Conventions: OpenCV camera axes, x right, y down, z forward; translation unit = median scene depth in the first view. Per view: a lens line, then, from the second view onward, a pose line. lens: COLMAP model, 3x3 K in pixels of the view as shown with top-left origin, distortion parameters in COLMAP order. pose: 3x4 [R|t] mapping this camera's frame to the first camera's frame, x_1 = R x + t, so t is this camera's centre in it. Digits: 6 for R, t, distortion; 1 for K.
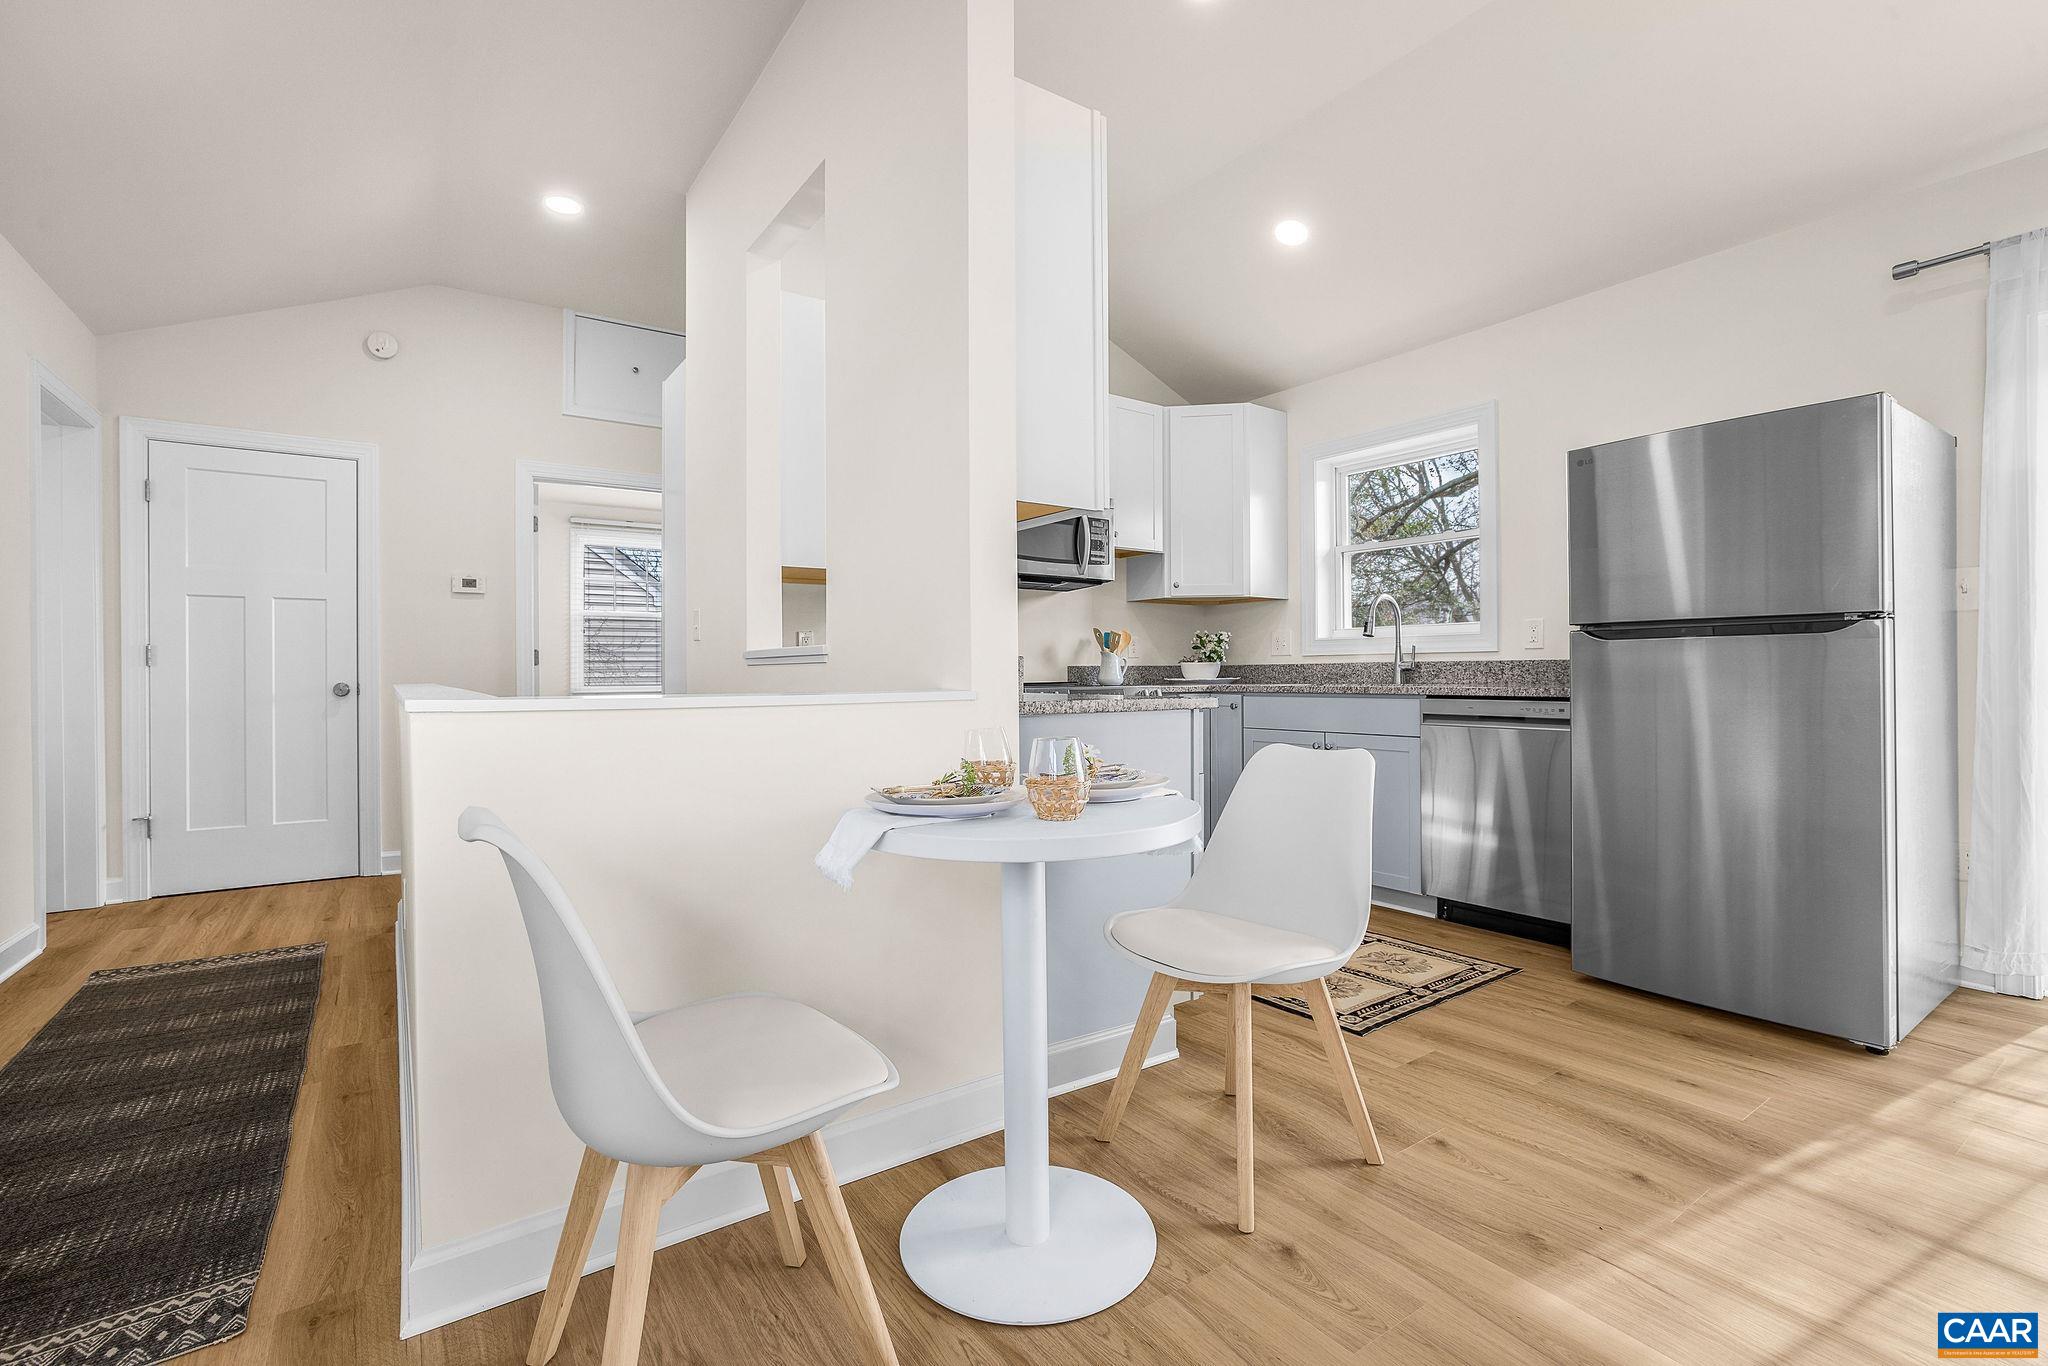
lens RADIAL K [[911.8, 0, 1013.4], [0, 911.8, 673.4], [0, 0, 1]] dist [-0.039249, 0.015967]
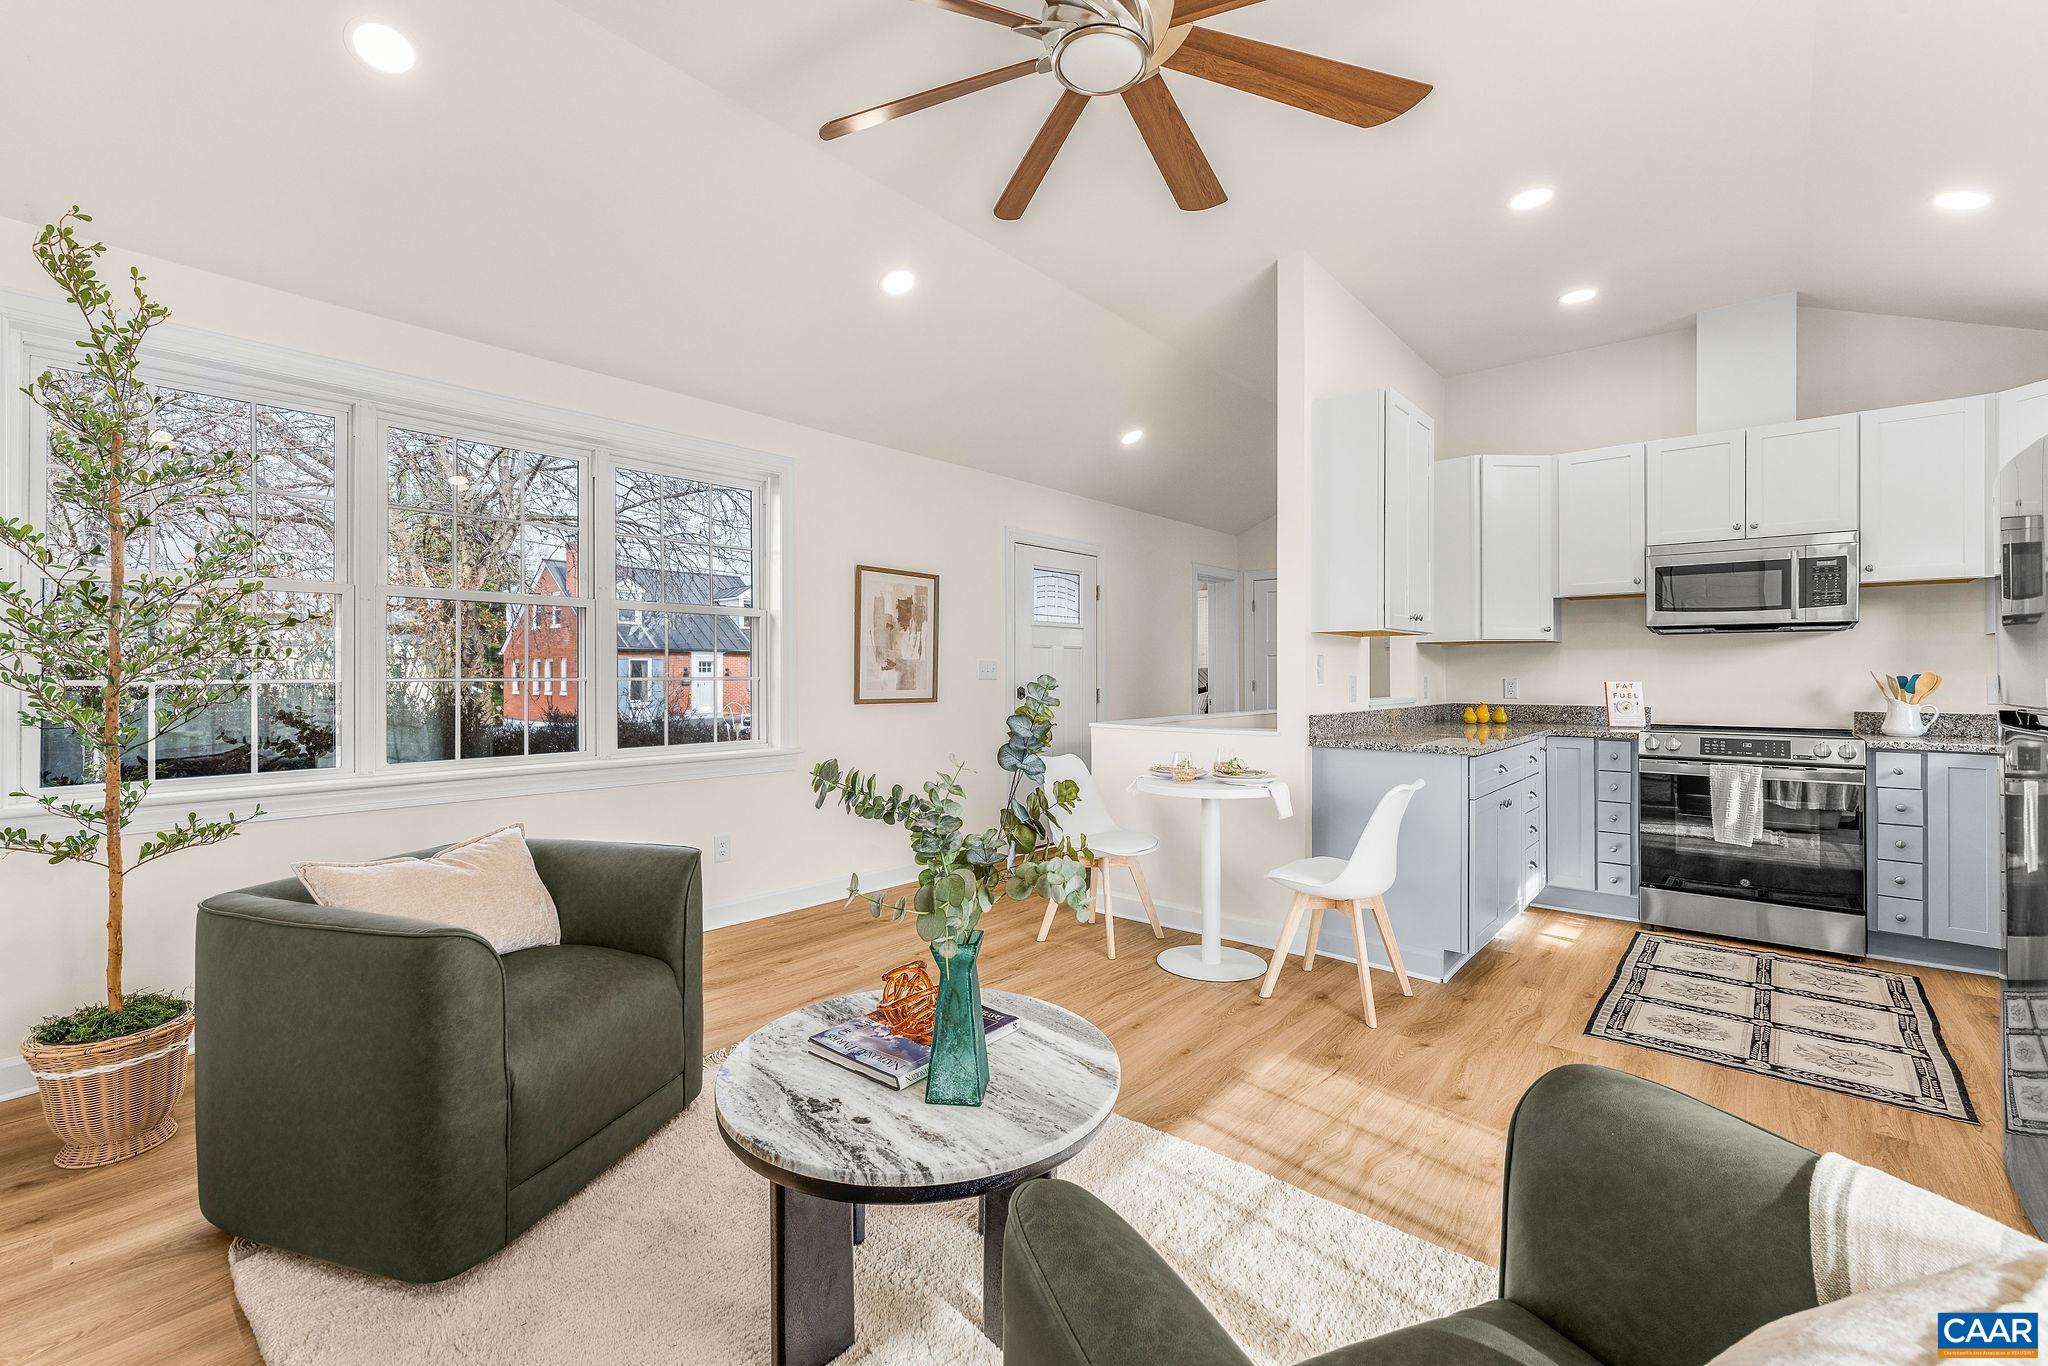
lens RADIAL K [[860.8, 0, 1017.8], [0, 860.8, 673.6], [0, 0, 1]] dist [0.001838, 0.000350]
pose [[0.250850, 0.005944, -0.968008, 0.827499], [-0.001922, 0.999982, 0.005642, -0.059396], [0.968024, 0.000445, 0.250857, -0.025125]]
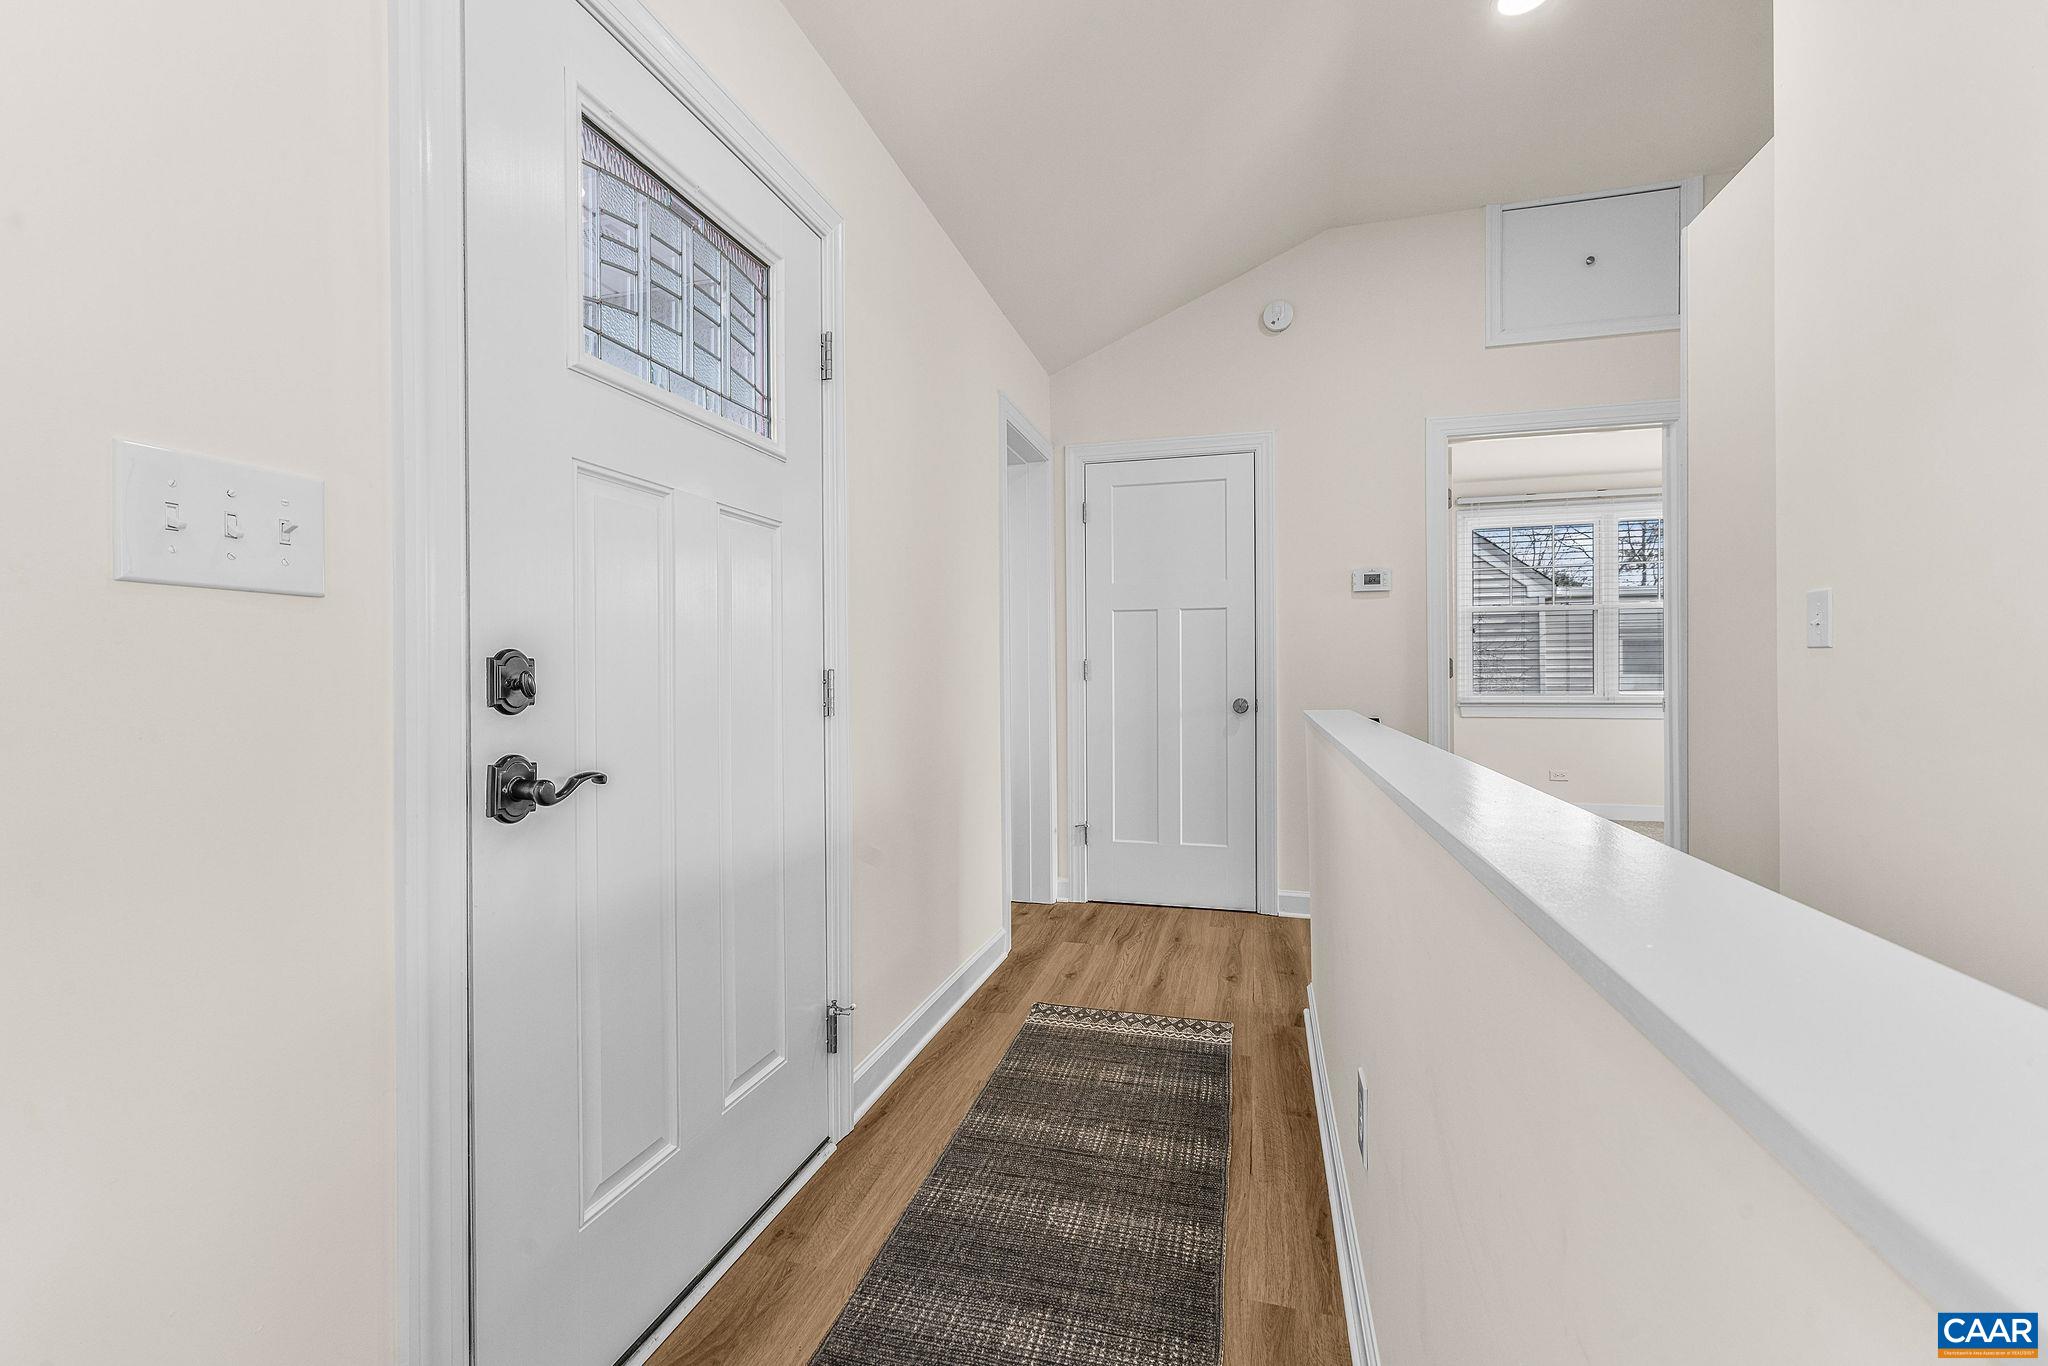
lens RADIAL K [[870.7, 0, 1023.8], [0, 870.7, 674.4], [0, 0, 1]] dist [-0.035554, 0.019190]
pose [[0.646942, 0.005195, -0.762521, -0.244136], [0.001489, 0.999966, 0.008076, -0.024033], [0.762538, -0.006360, 0.646913, 0.289801]]
